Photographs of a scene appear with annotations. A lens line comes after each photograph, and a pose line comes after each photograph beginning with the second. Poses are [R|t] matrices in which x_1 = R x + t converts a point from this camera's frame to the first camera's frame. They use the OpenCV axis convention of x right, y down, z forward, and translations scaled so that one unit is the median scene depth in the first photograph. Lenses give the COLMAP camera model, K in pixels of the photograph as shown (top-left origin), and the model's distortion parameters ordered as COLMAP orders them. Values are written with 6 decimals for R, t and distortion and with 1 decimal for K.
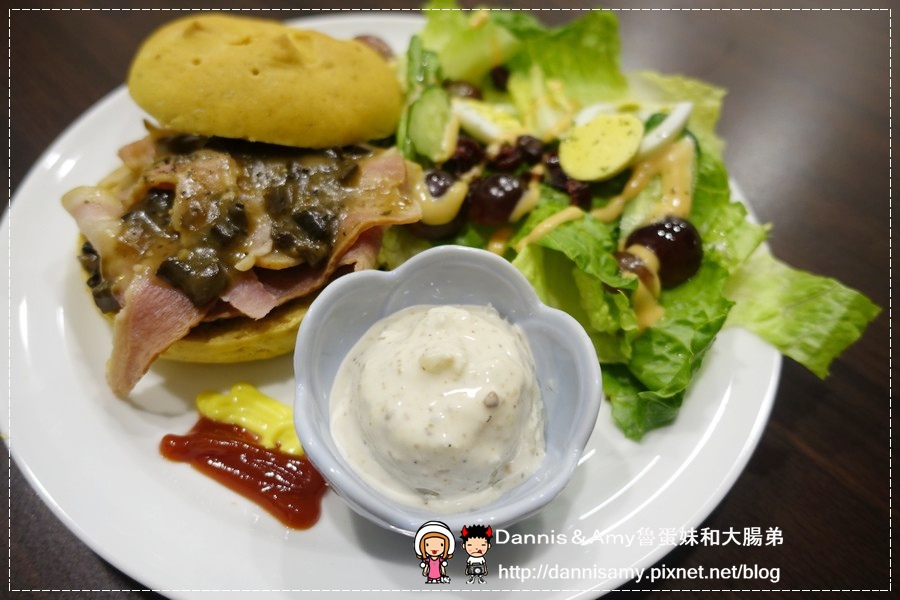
lens RADIAL K [[611.1, 0, 451.6], [0, 611.1, 299.8], [0, 0, 1]] dist [-0.000069, 0.000391]
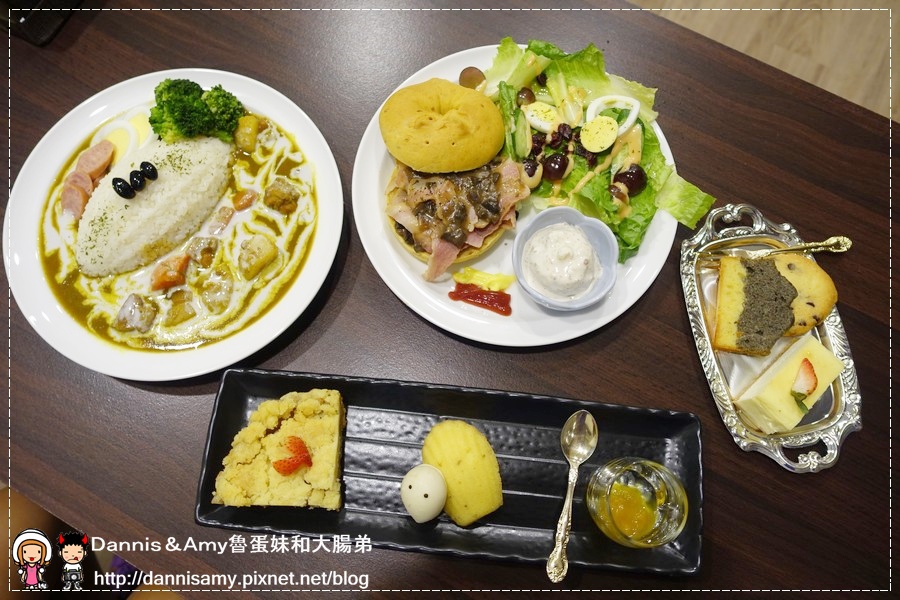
lens RADIAL K [[611.1, 0, 457.9], [0, 611.1, 299.8], [0, 0, 1]] dist [-0.000069, 0.000391]
pose [[0.986663, -0.161612, -0.019428, -0.341828], [0.157359, 0.916481, 0.367833, -0.656769], [-0.041641, -0.365984, 0.929689, -1.361037]]
